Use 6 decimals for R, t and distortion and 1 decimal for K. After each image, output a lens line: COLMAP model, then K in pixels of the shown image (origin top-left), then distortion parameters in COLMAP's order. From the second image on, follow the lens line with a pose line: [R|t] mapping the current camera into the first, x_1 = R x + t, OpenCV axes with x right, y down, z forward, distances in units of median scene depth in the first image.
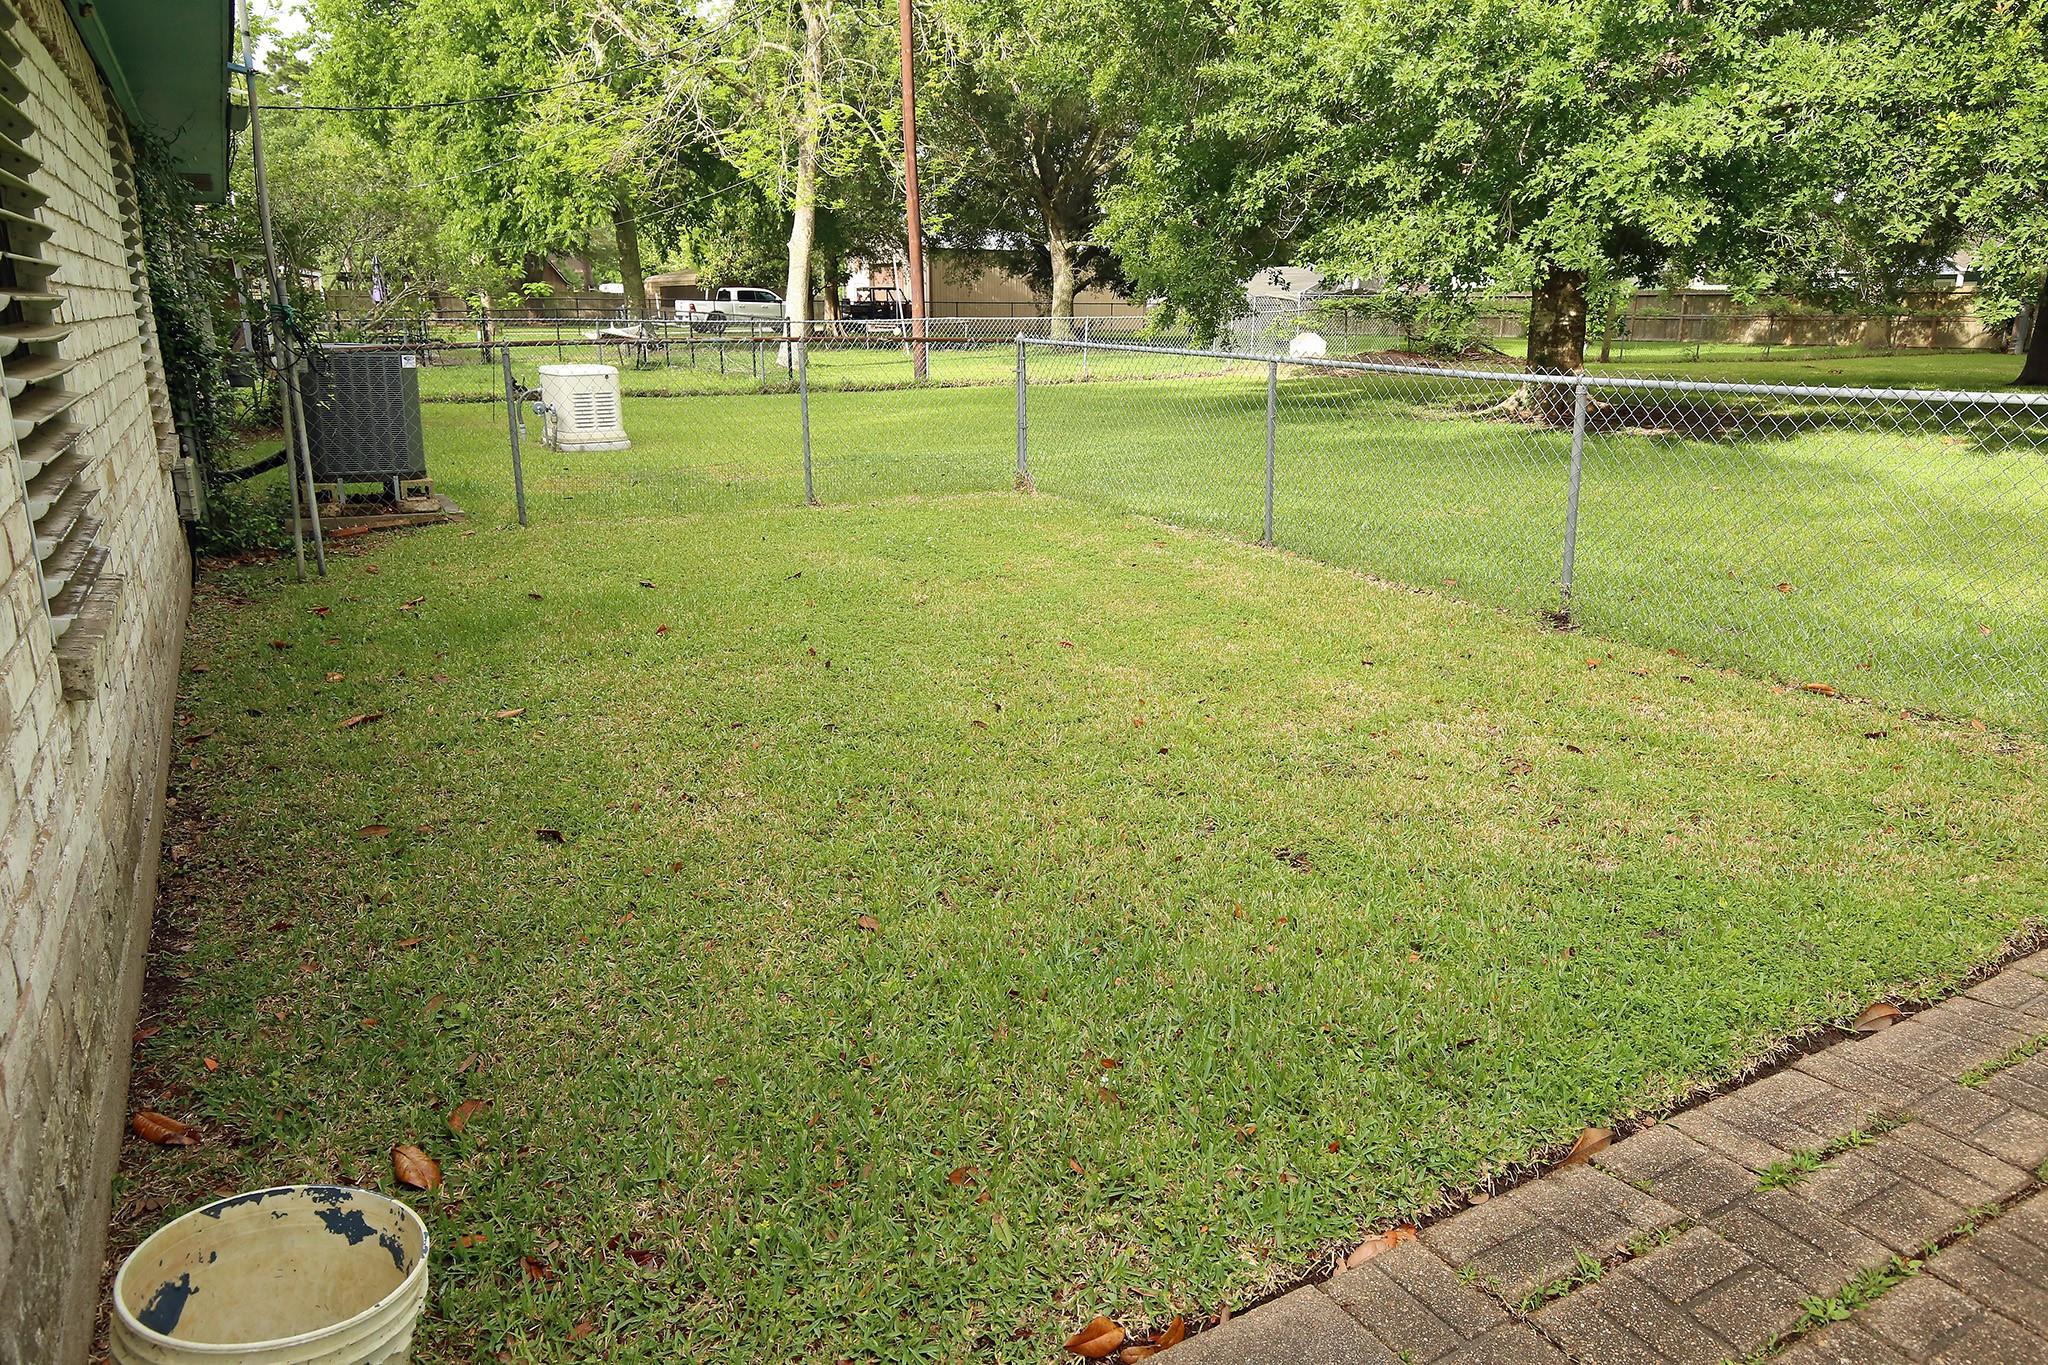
lens RADIAL K [[1327.9, 0, 1024.0], [0, 1327.9, 682.5], [0, 0, 1]] dist [0.002016, 0.001842]
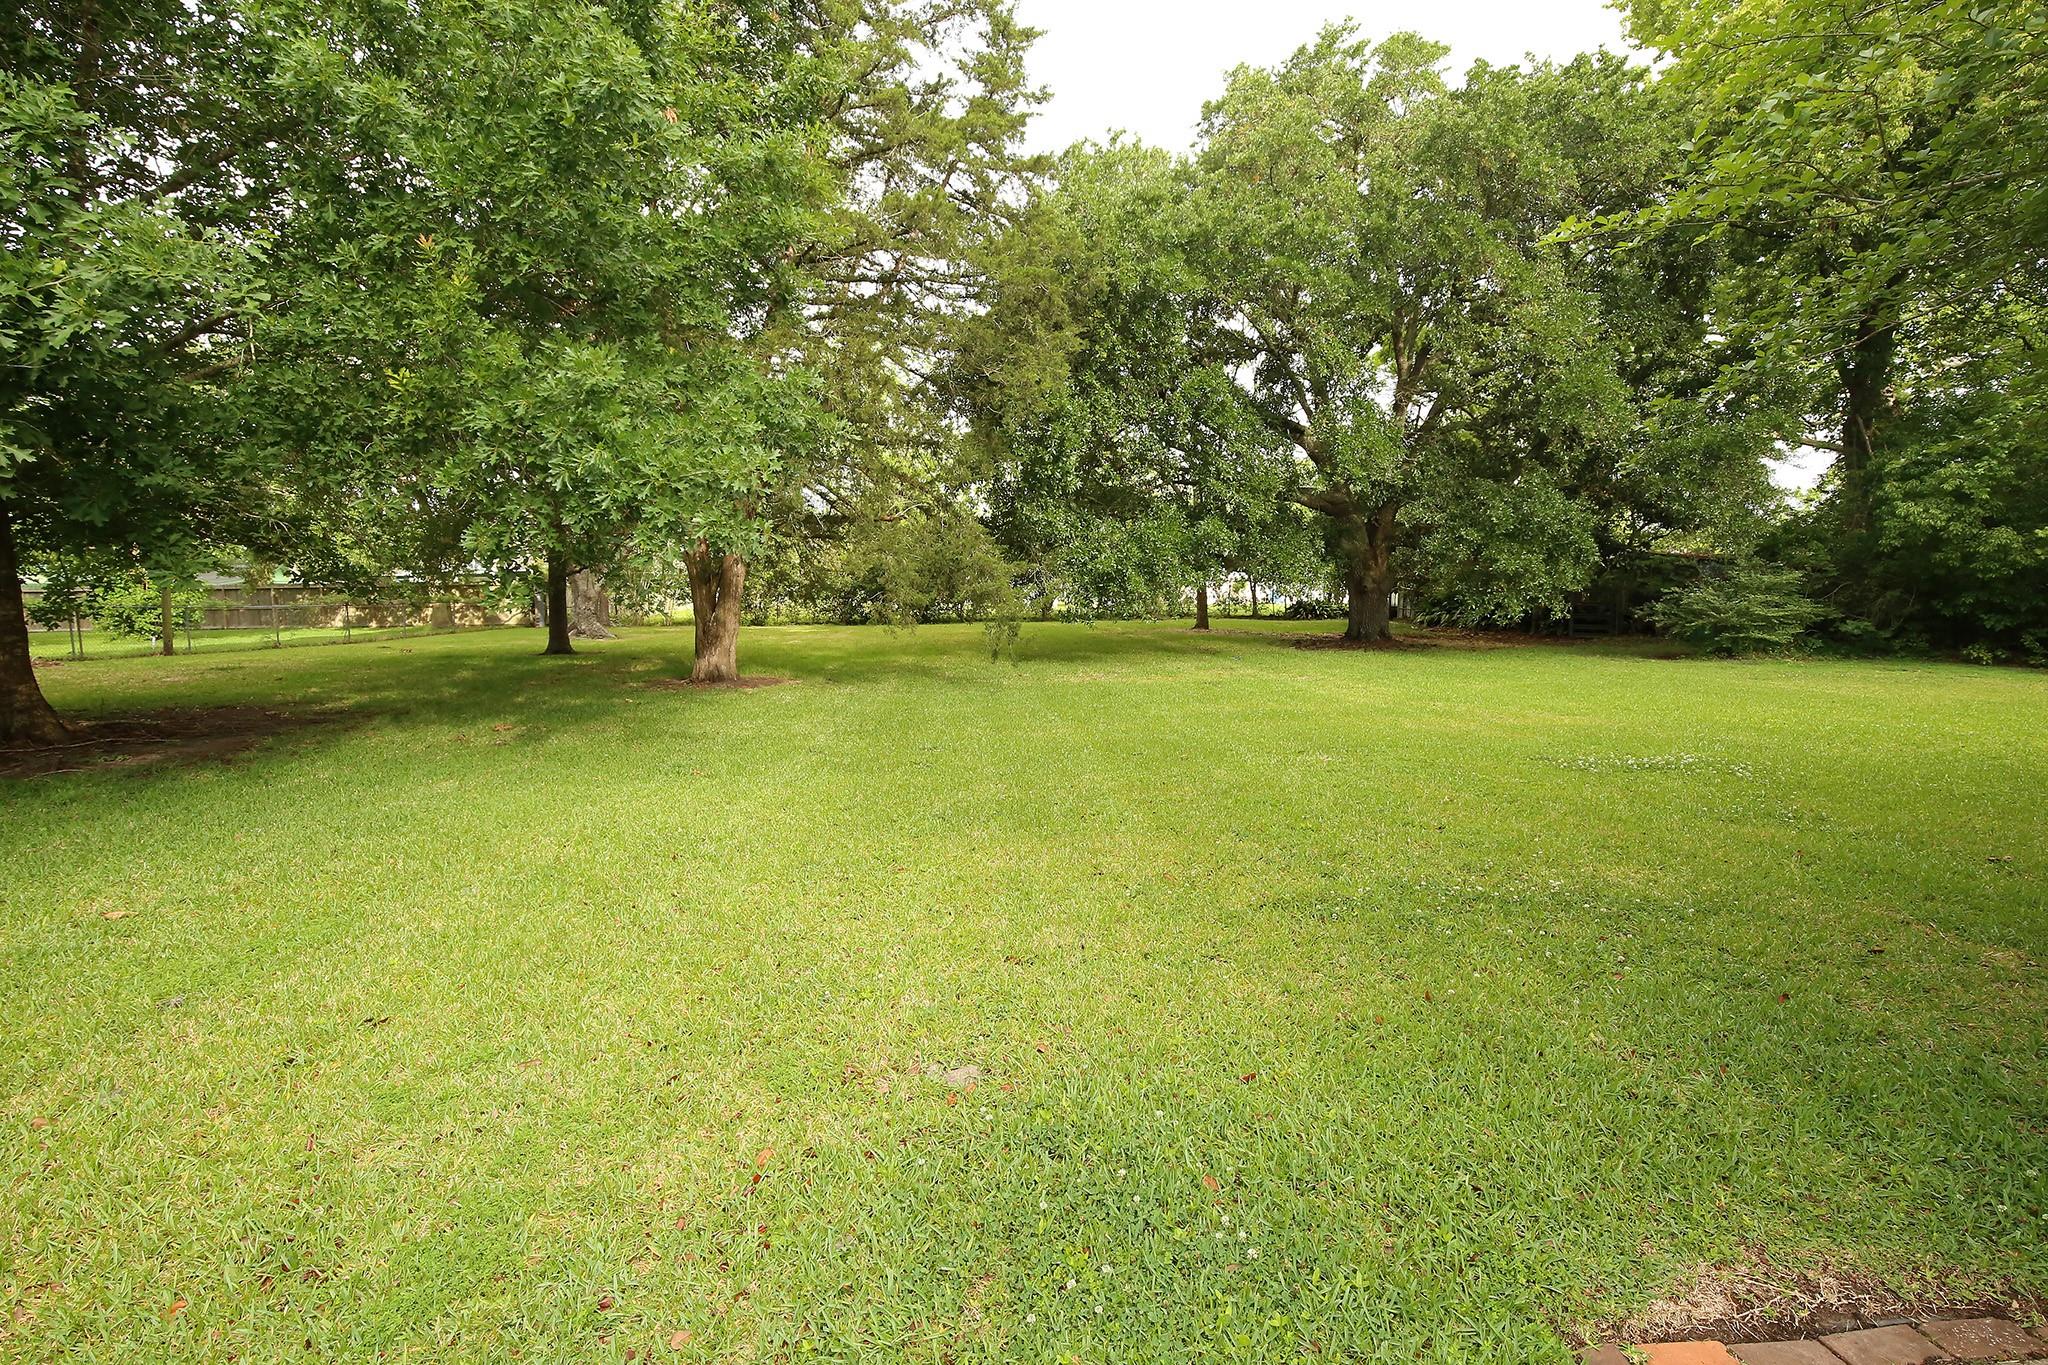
lens RADIAL K [[1021.8, 0, 1024.0], [0, 1021.8, 682.5], [0, 0, 1]] dist [-0.002230, -0.000296]
pose [[0.481531, -0.087197, 0.872081, 0.058931], [0.251538, 0.966926, -0.042210, -0.021952], [-0.839557, 0.239687, 0.487538, 0.077830]]
